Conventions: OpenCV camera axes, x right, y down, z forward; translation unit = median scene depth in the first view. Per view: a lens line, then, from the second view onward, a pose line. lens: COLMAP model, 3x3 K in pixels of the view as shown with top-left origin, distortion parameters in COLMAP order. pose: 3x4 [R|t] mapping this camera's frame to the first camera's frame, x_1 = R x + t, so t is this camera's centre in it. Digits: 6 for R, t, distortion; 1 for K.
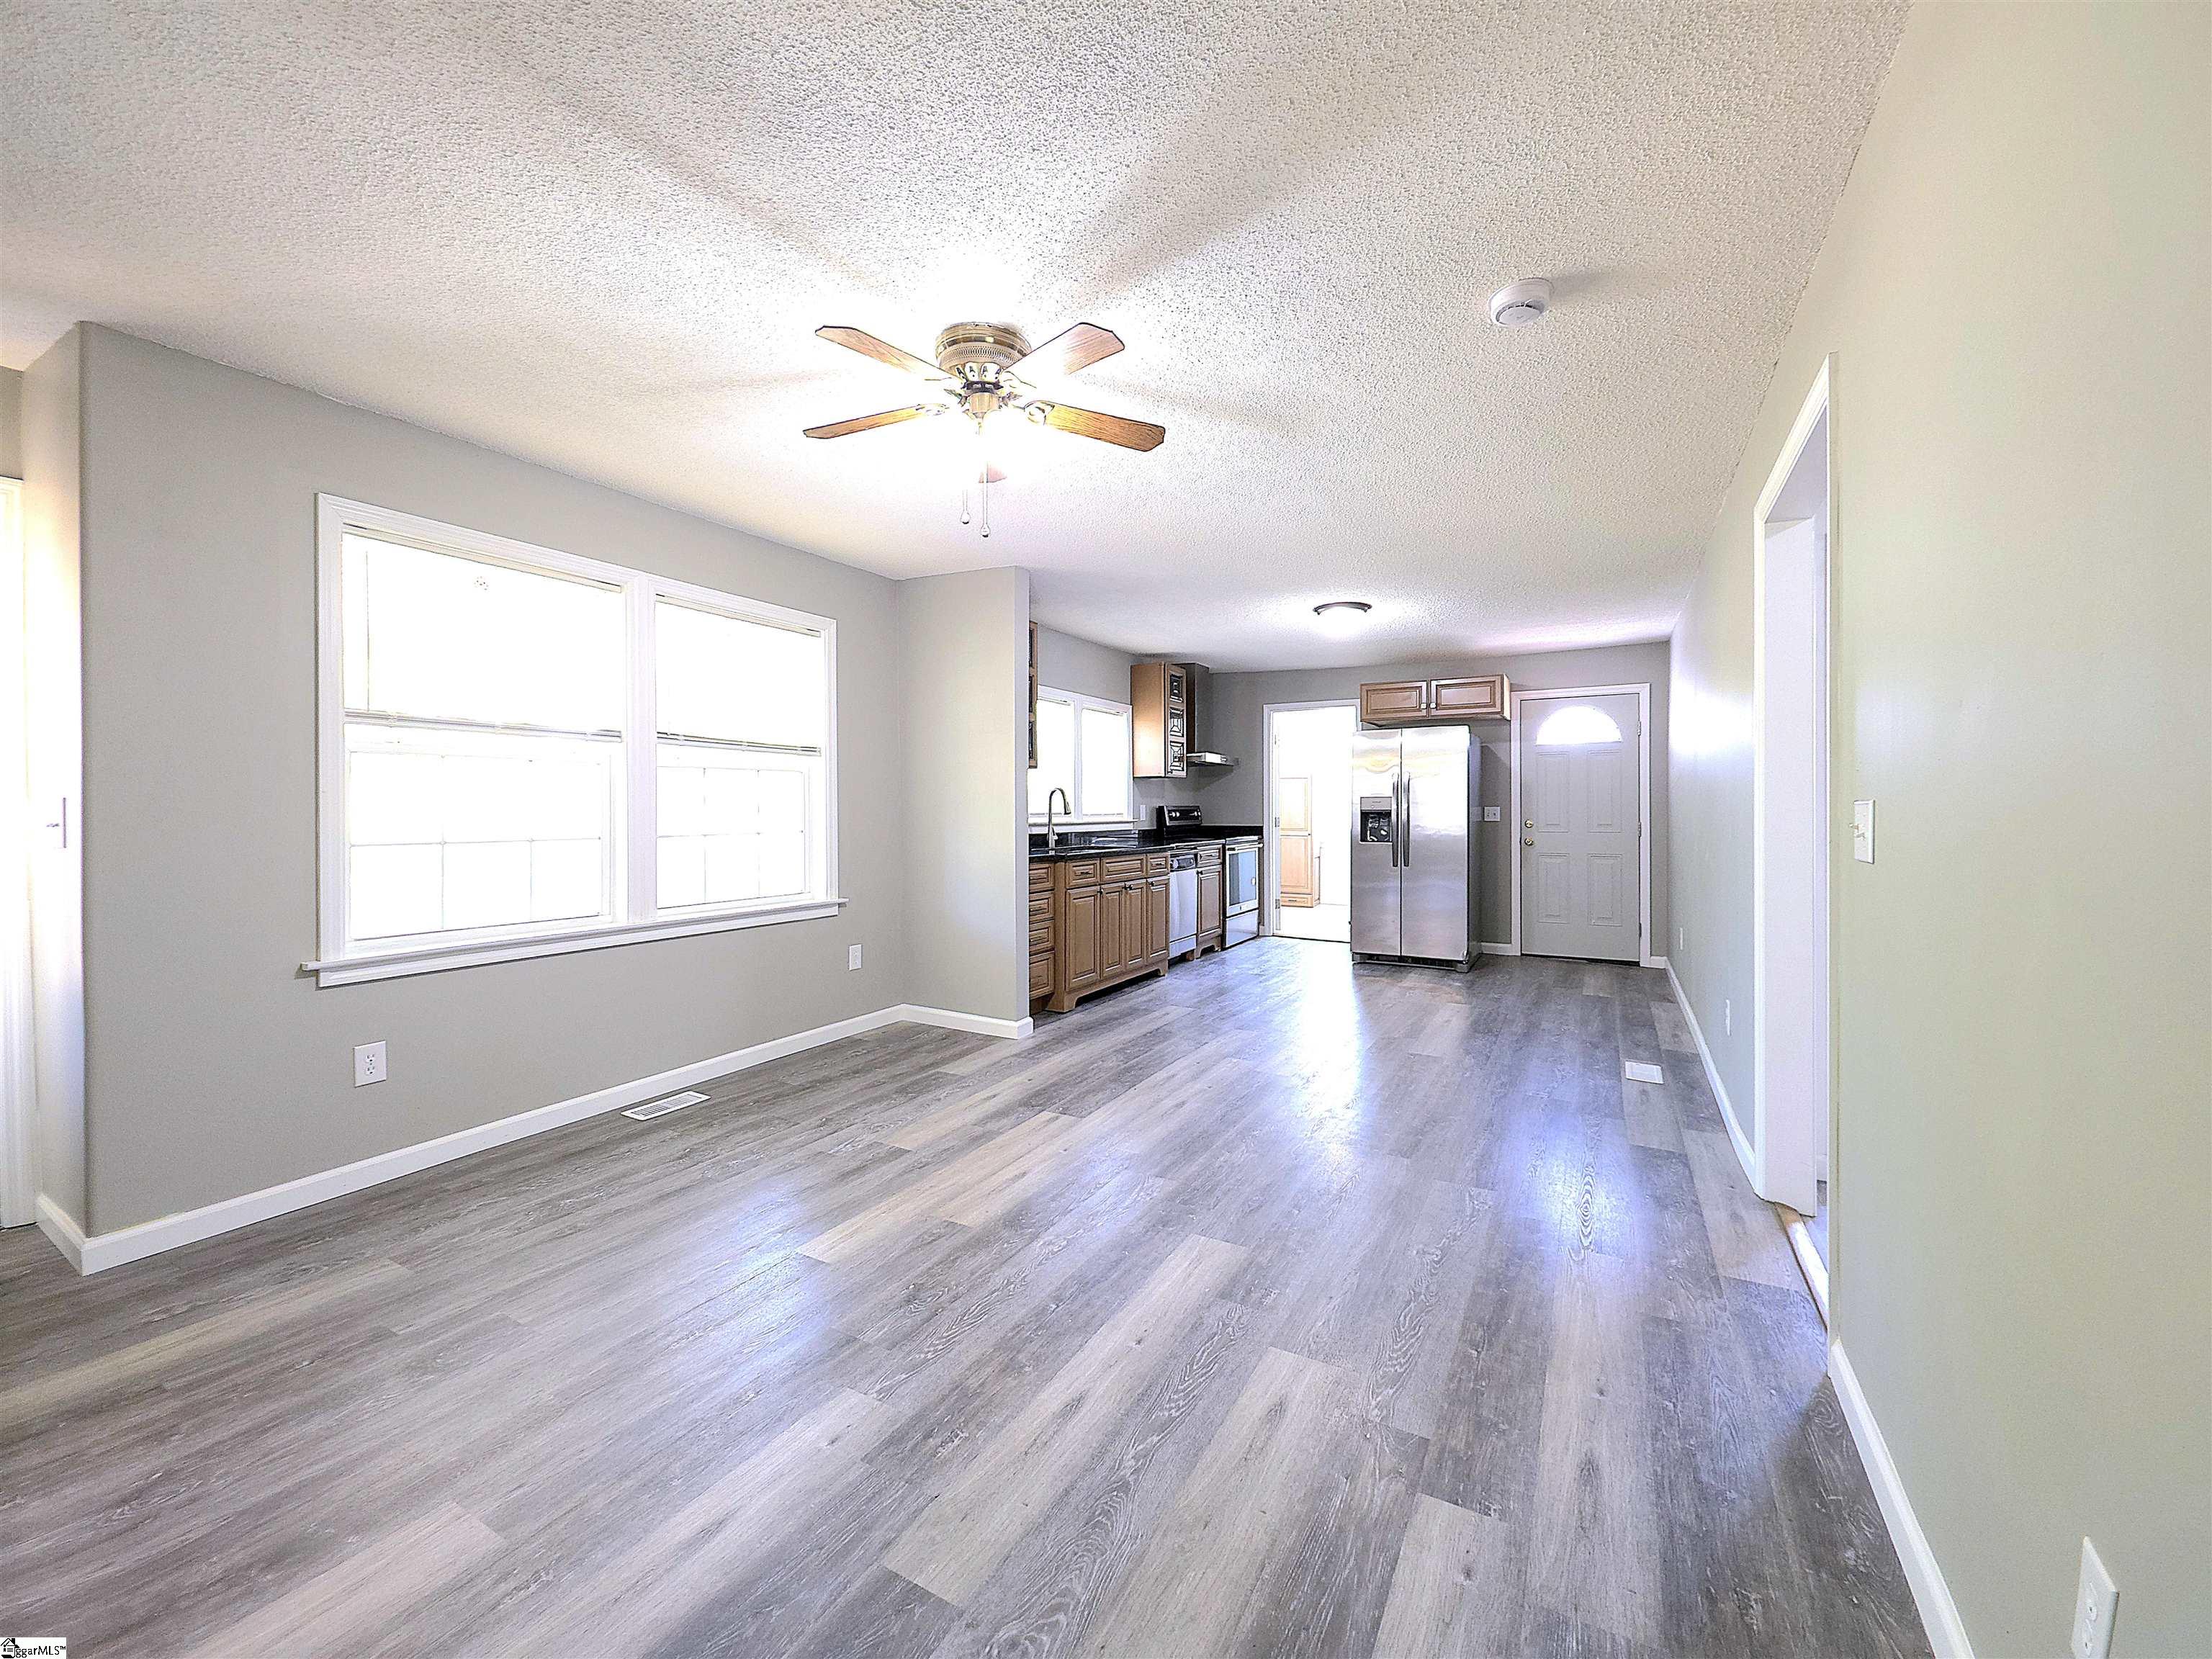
lens RADIAL K [[884.5, 0, 1105.7], [0, 884.5, 829.7], [0, 0, 1]] dist [0.001721, -0.002991]
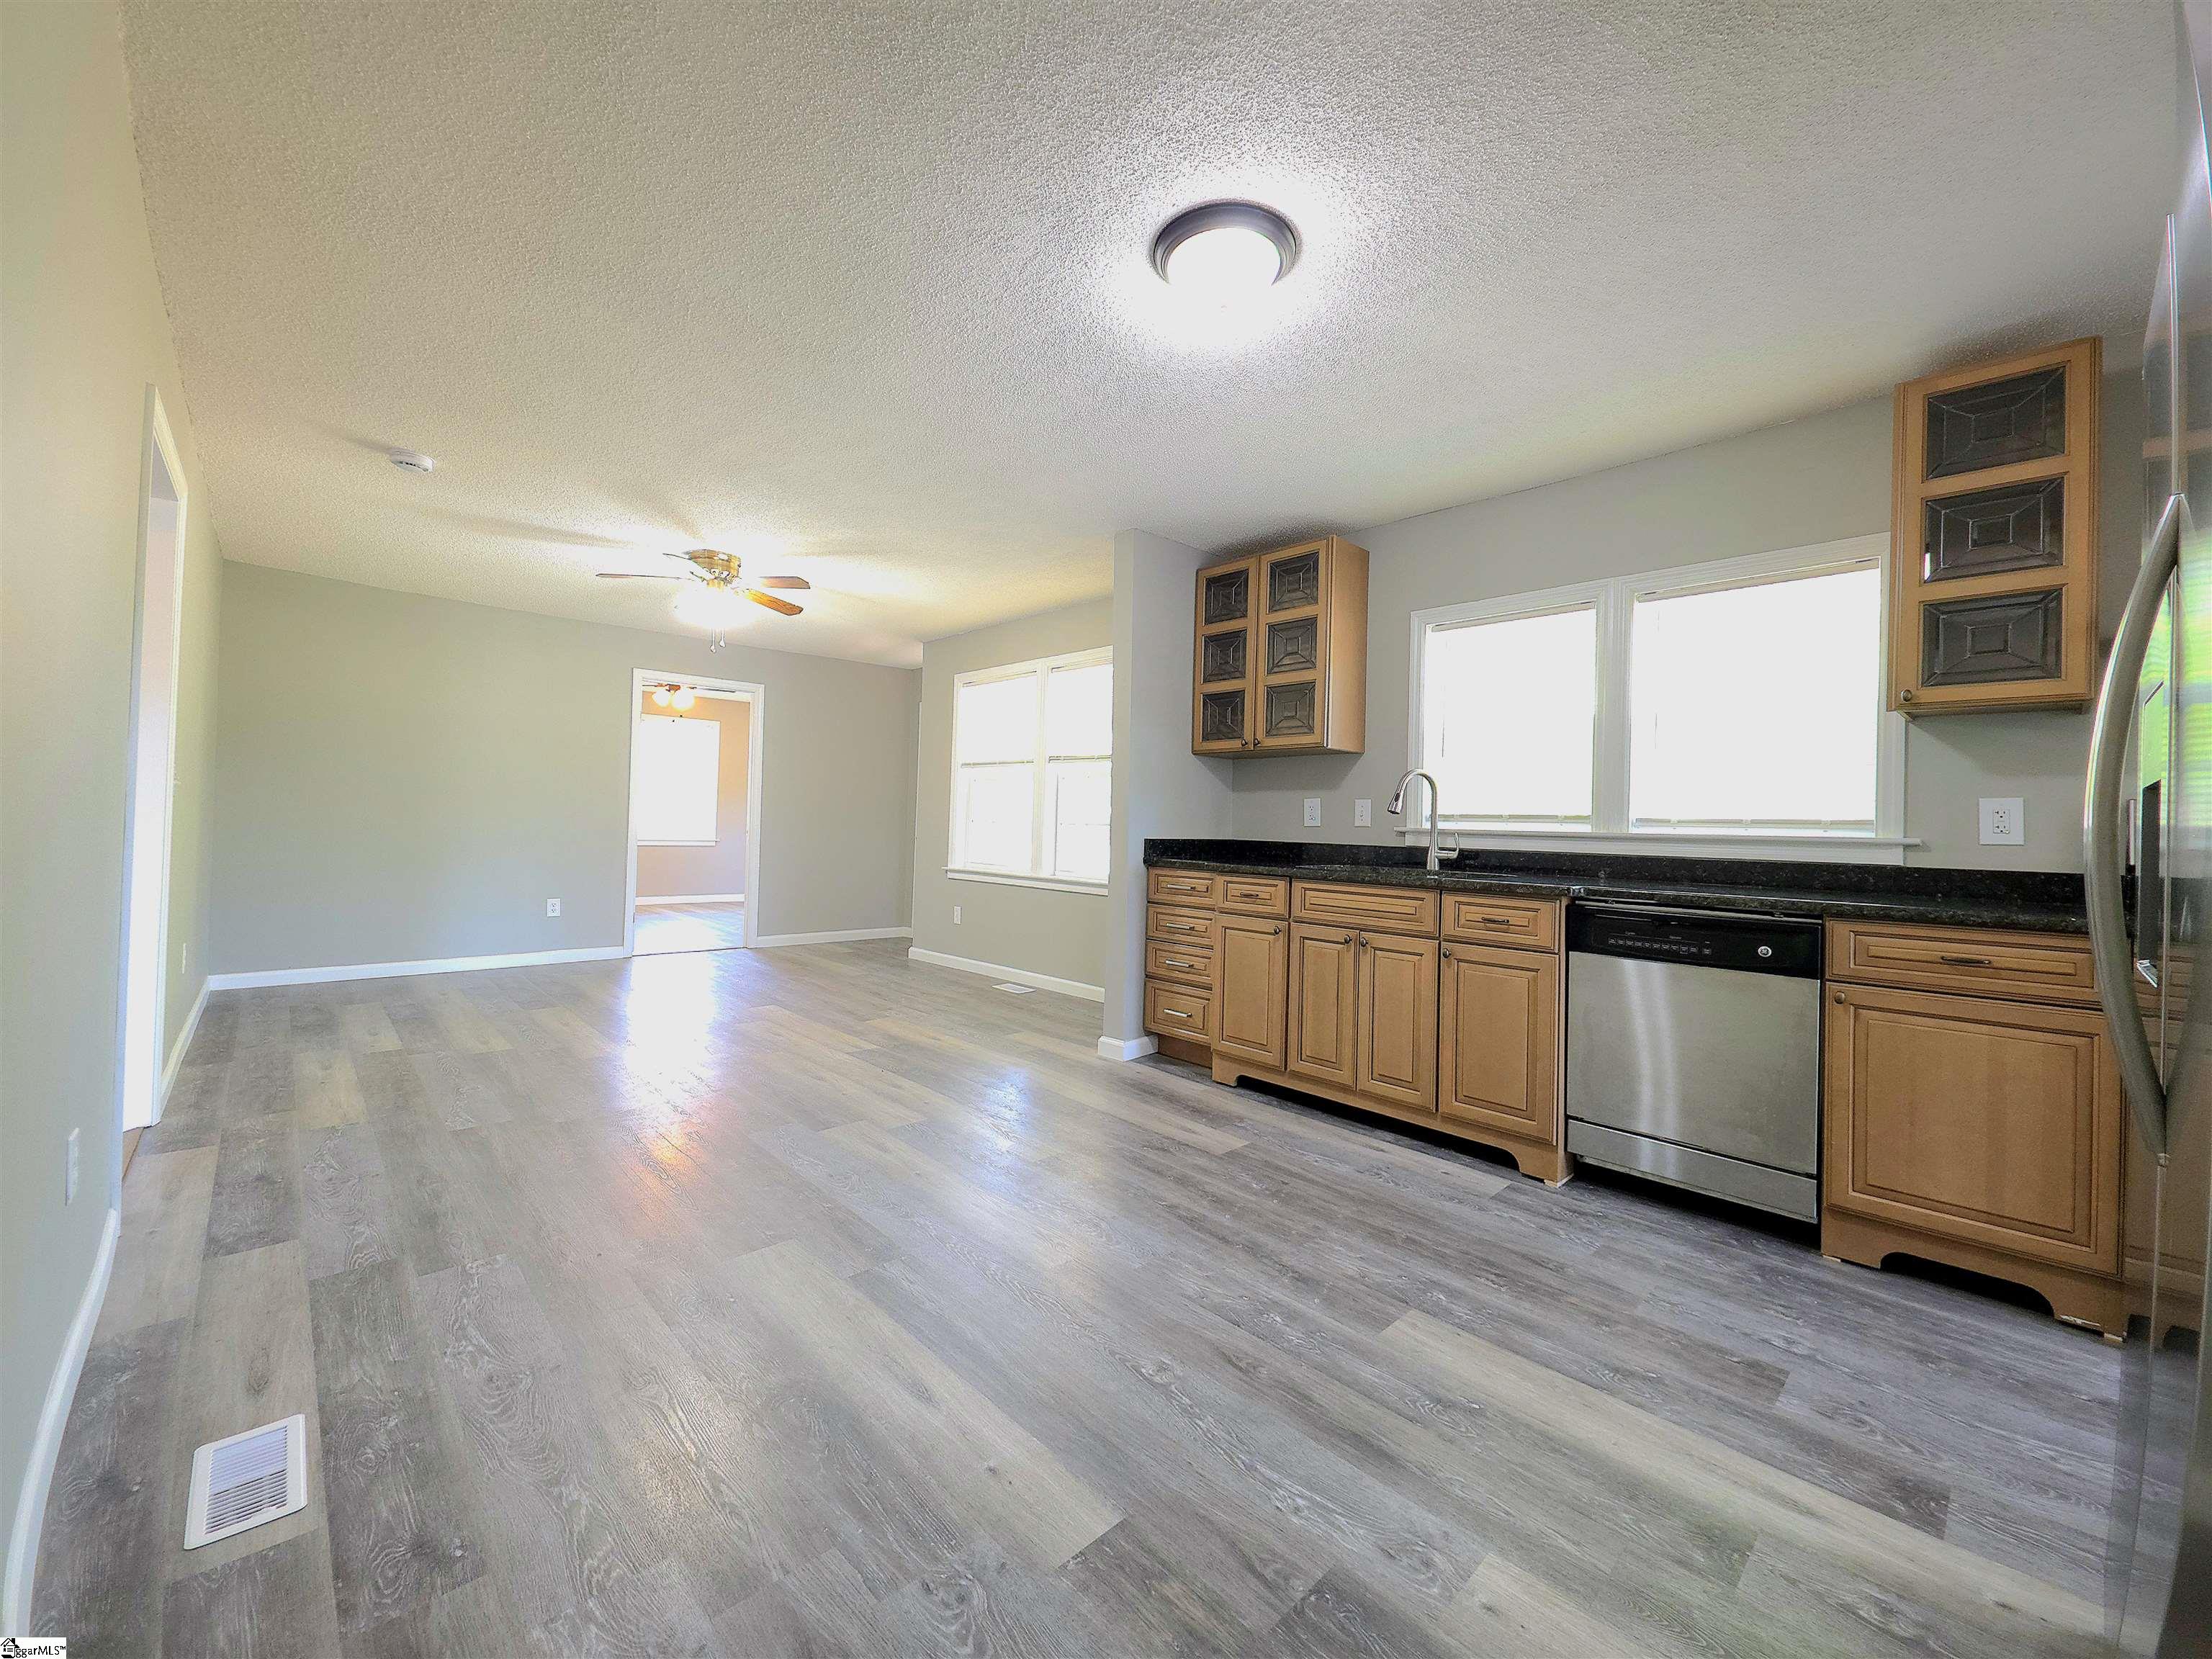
lens RADIAL K [[884.5, 0, 1110.1], [0, 884.5, 821.8], [0, 0, 1]] dist [0.001721, -0.002991]
pose [[-0.300380, -0.021164, -0.953585, 0.896745], [-0.059523, 0.998221, -0.003405, 0.003283], [0.951960, 0.055737, -0.301106, 1.502660]]
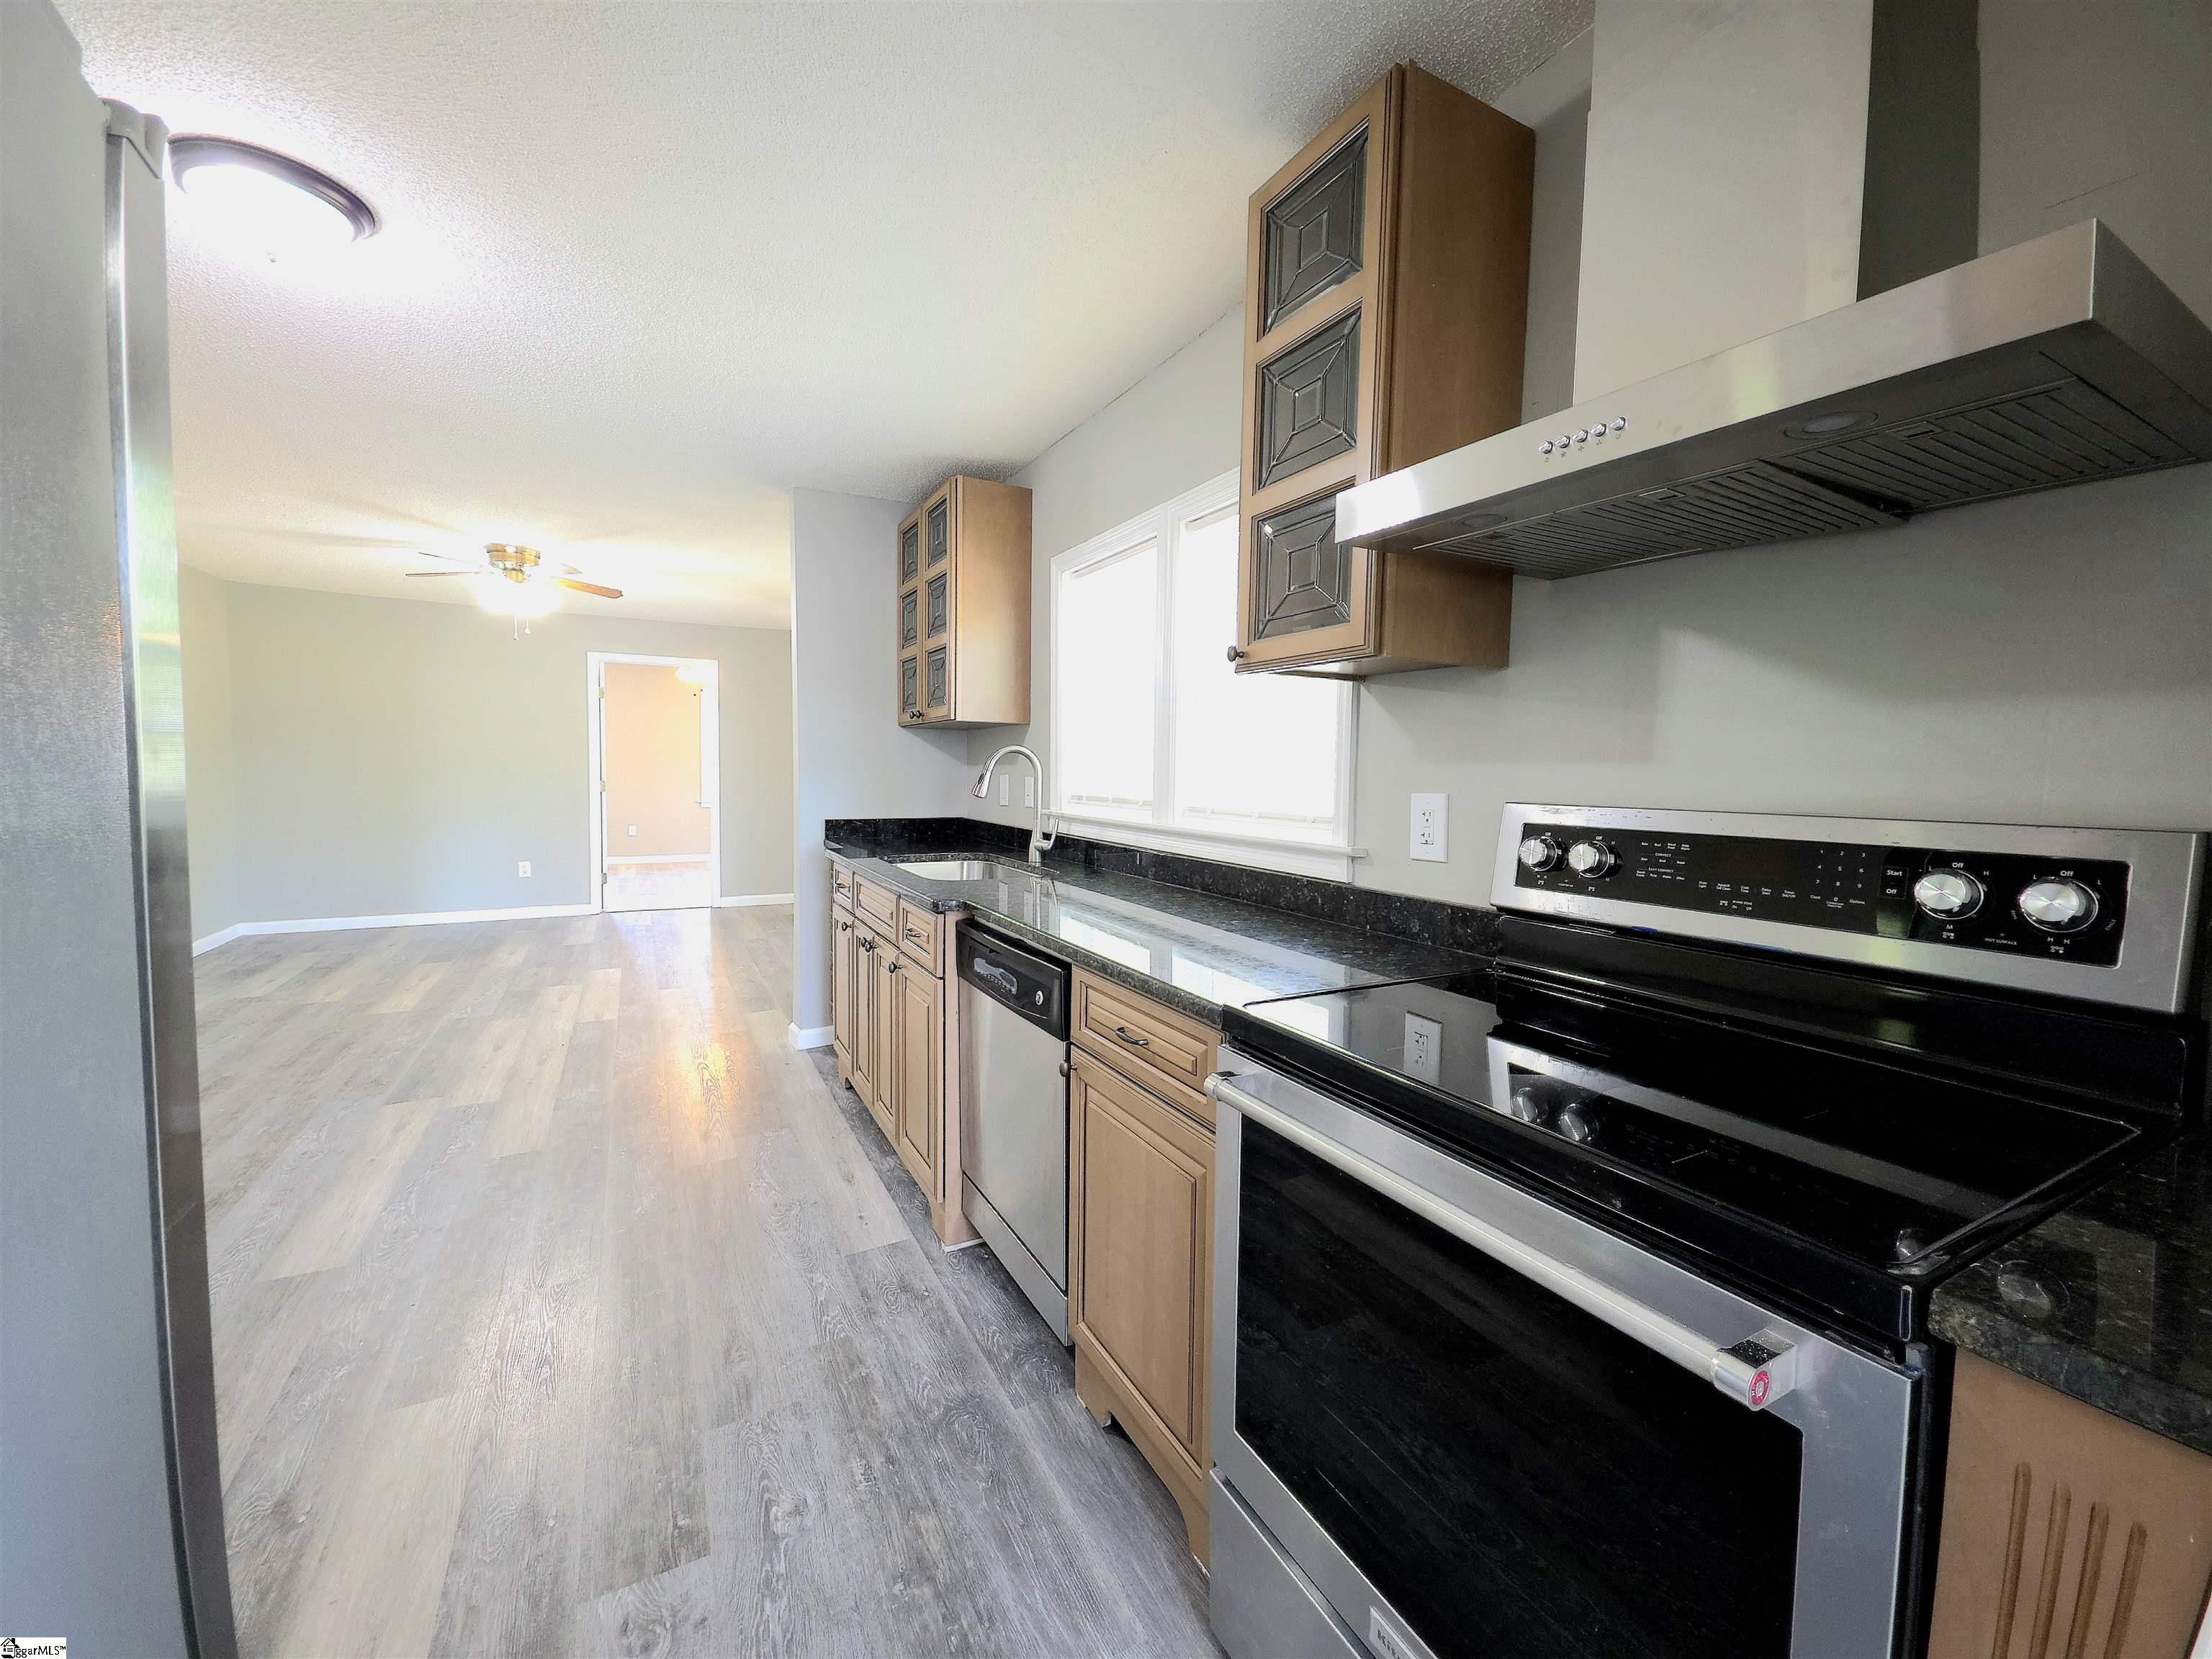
lens RADIAL K [[884.5, 0, 1102.2], [0, 884.5, 814.5], [0, 0, 1]] dist [0.001721, -0.002991]
pose [[-0.537333, 0.028931, -0.842874, 0.542456], [-0.044442, 0.997052, 0.062555, -0.067164], [0.842198, 0.071072, -0.534463, 2.043772]]
